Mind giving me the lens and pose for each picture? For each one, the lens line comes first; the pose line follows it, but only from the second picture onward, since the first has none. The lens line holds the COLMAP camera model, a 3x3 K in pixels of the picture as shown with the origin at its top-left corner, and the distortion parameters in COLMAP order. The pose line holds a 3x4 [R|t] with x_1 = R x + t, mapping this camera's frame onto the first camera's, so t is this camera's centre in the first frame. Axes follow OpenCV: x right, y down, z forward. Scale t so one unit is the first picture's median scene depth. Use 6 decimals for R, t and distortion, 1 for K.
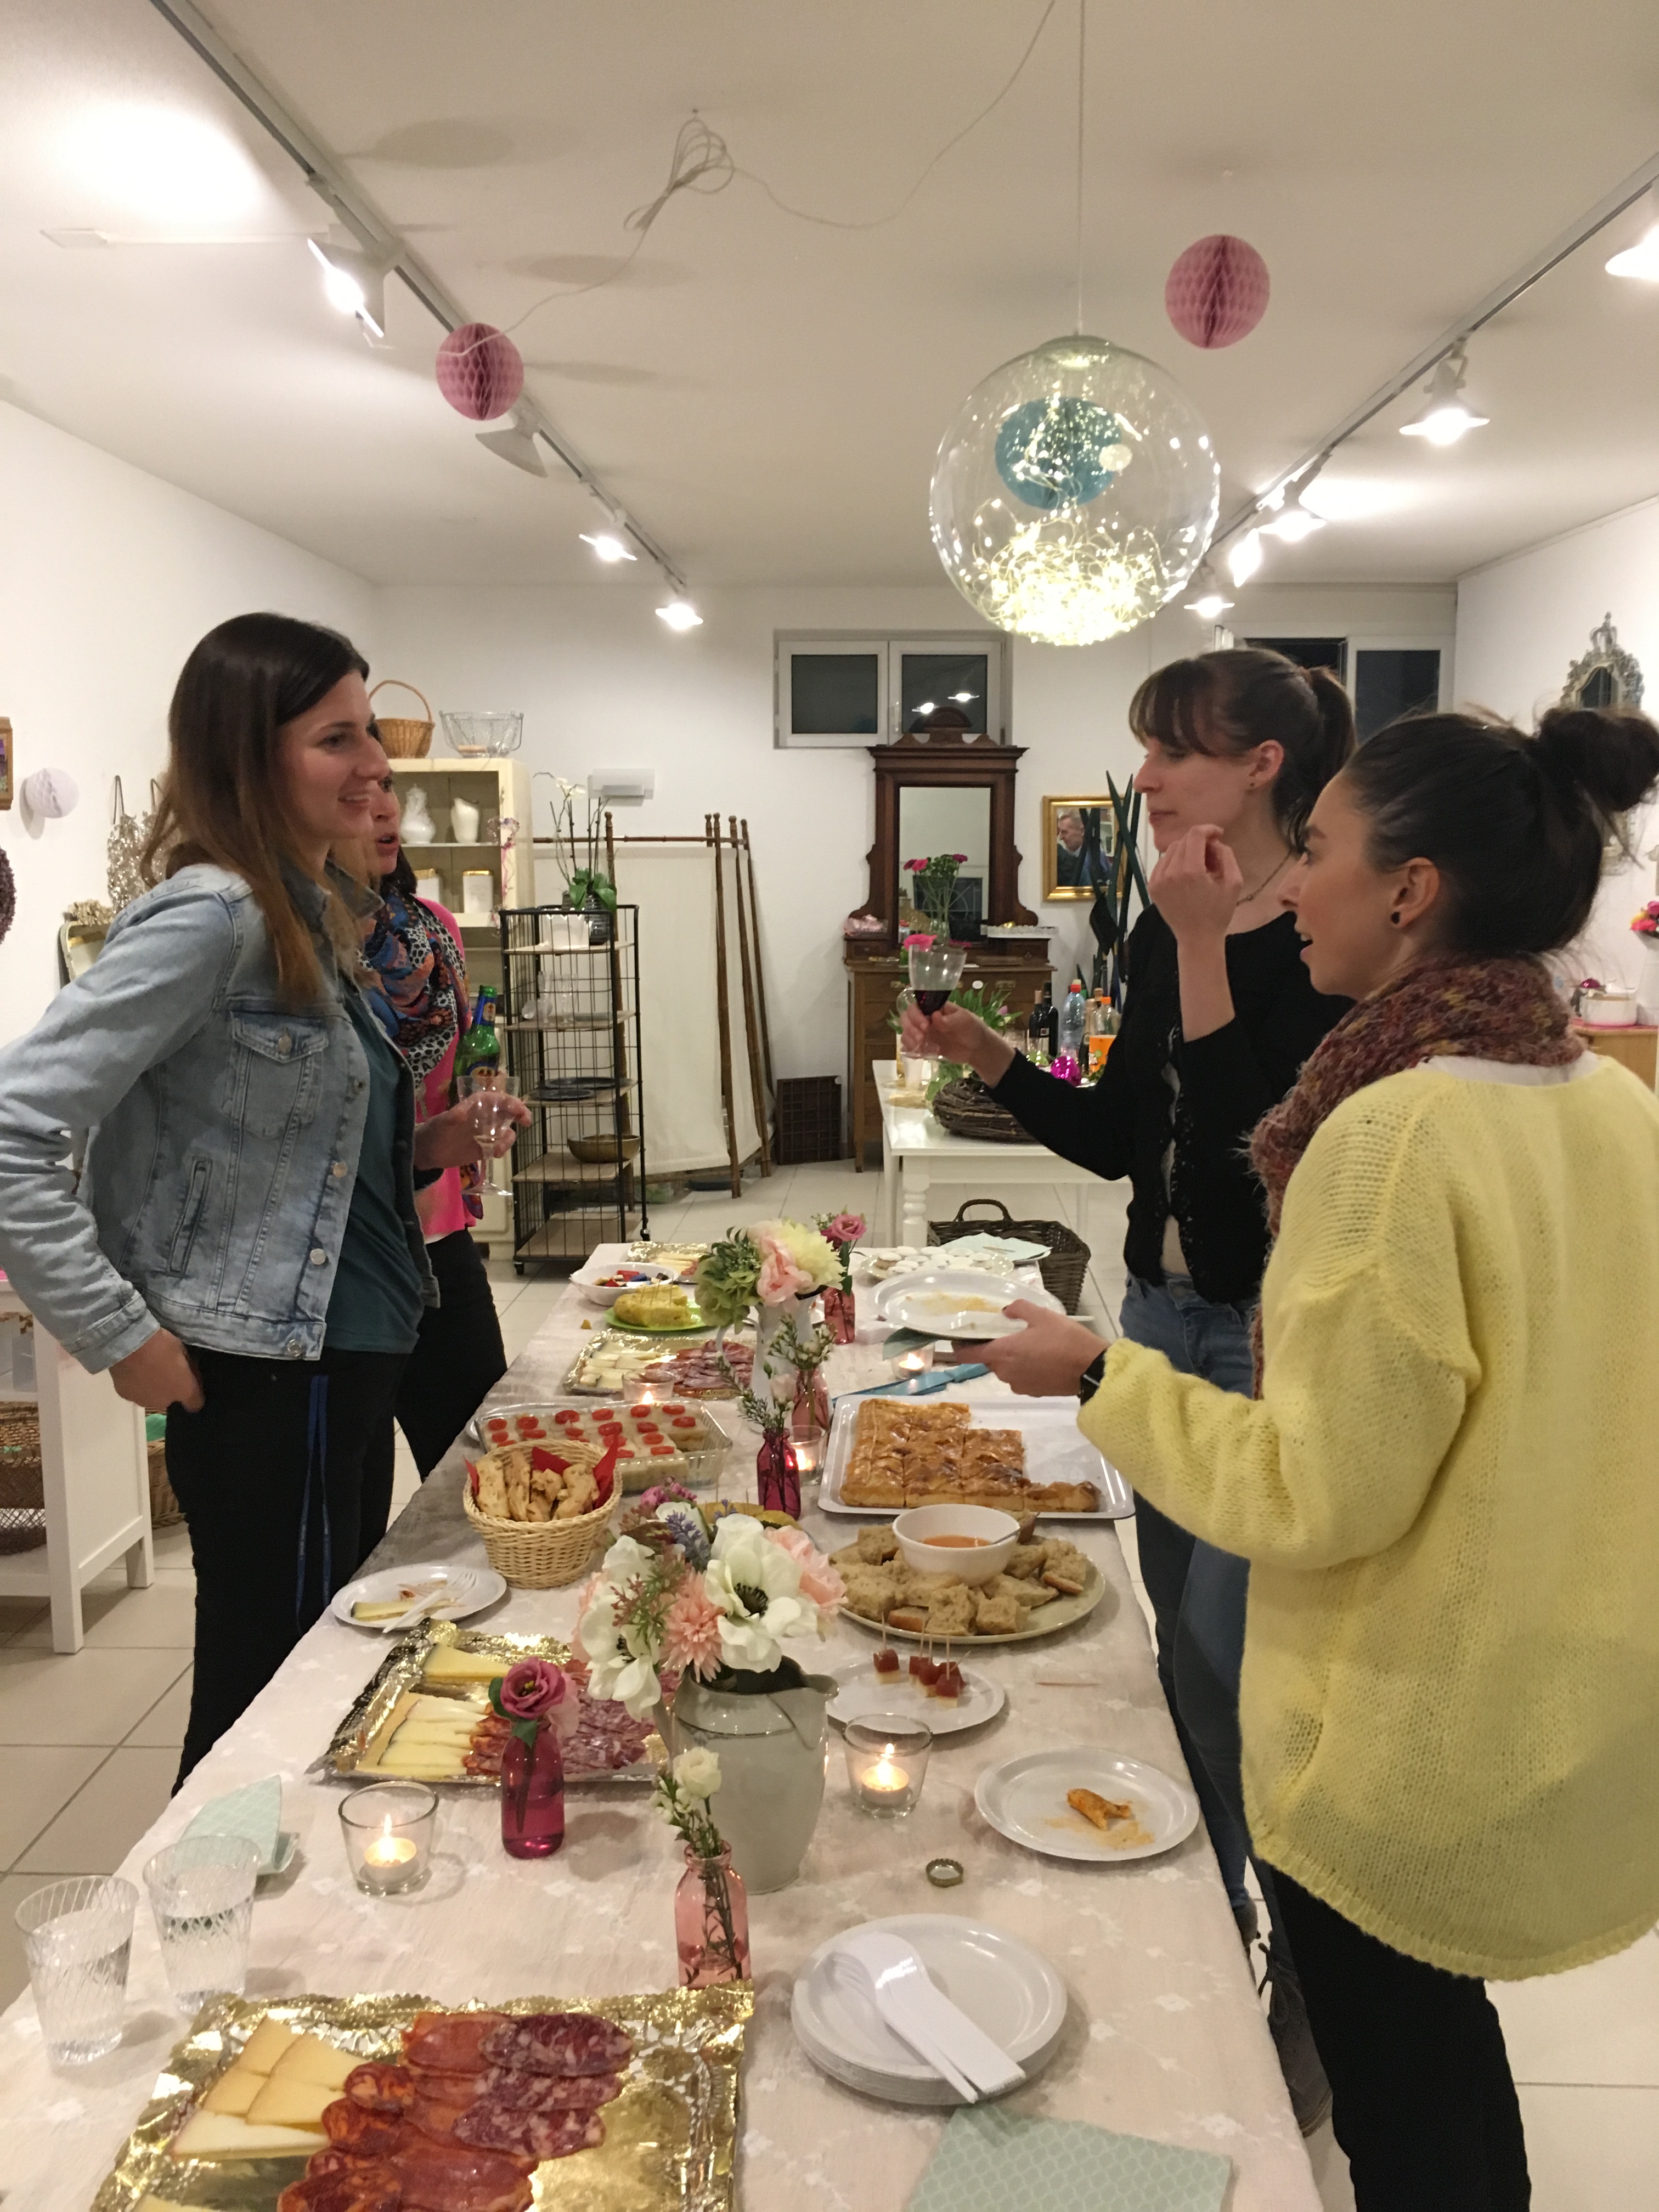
lens RADIAL K [[1902.2, 0, 835.3], [0, 1902.2, 1103.0], [0, 0, 1]] dist [0.067436, -0.098737]
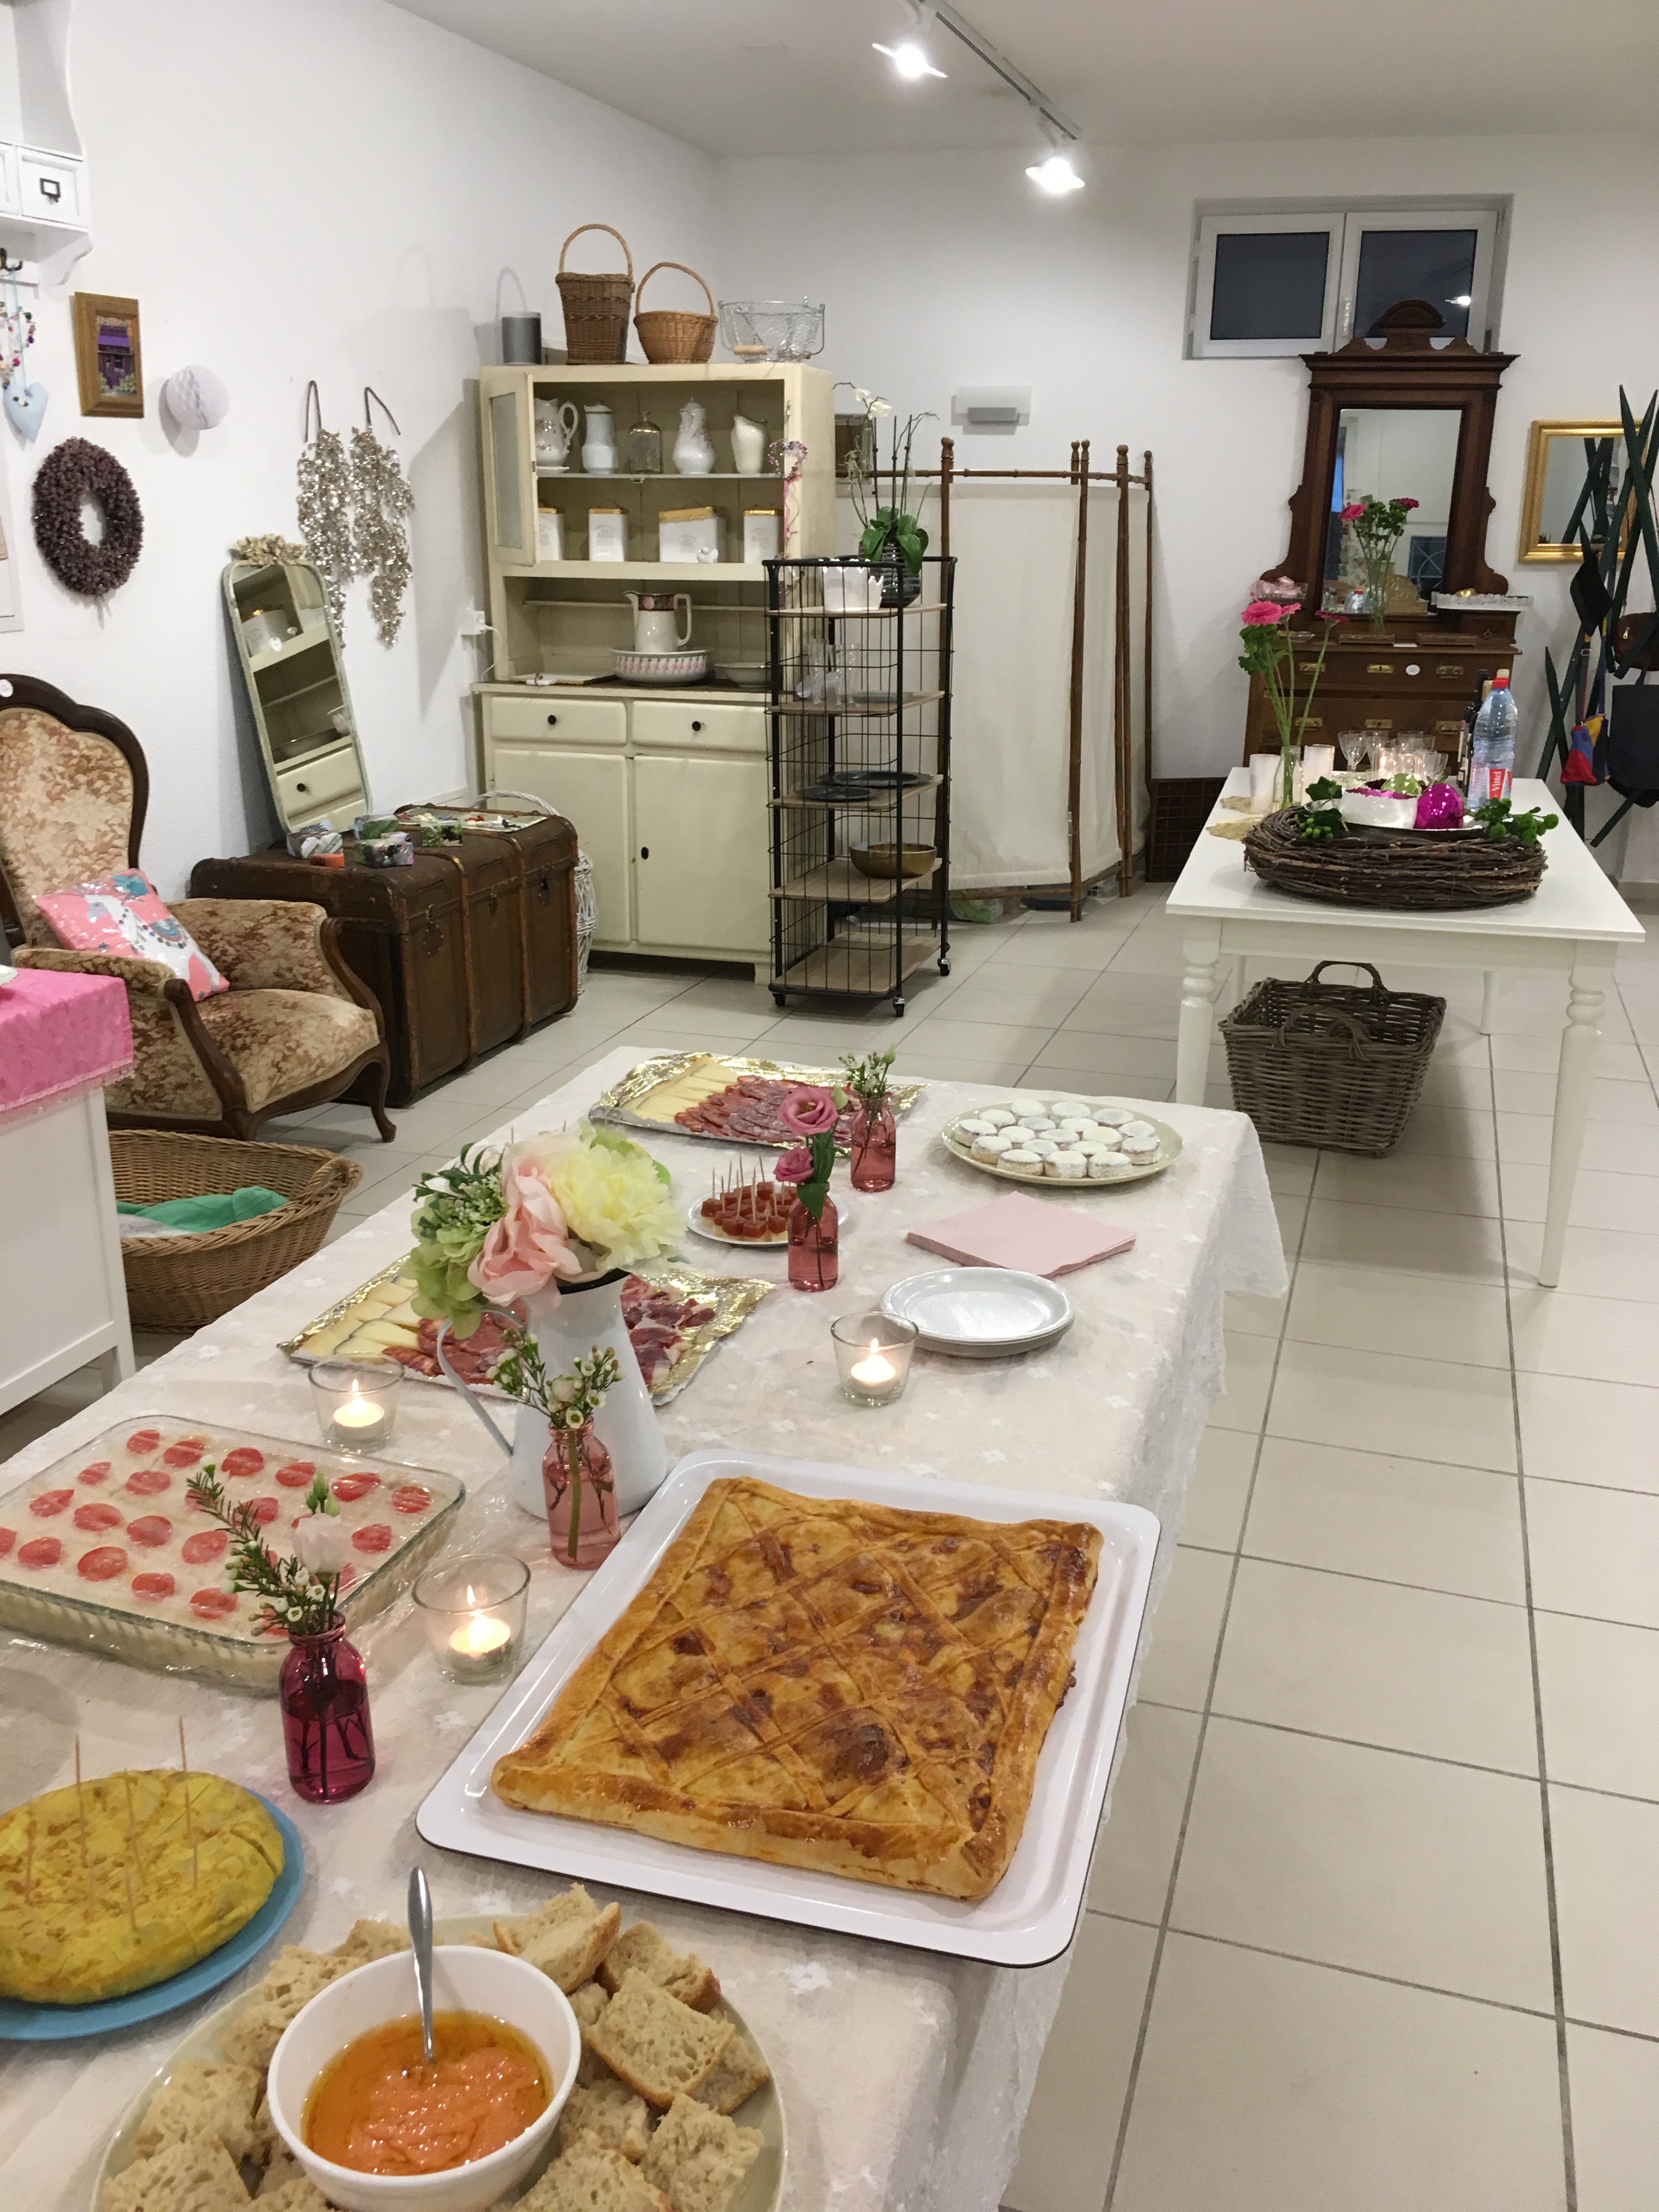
lens RADIAL K [[1902.2, 0, 817.6], [0, 1902.2, 1107.2], [0, 0, 1]] dist [0.067436, -0.098737]
pose [[0.964058, 0.093489, -0.248699, 0.055239], [-0.049017, 0.982564, 0.179349, -0.015213], [0.261130, -0.160713, 0.951831, 0.154820]]
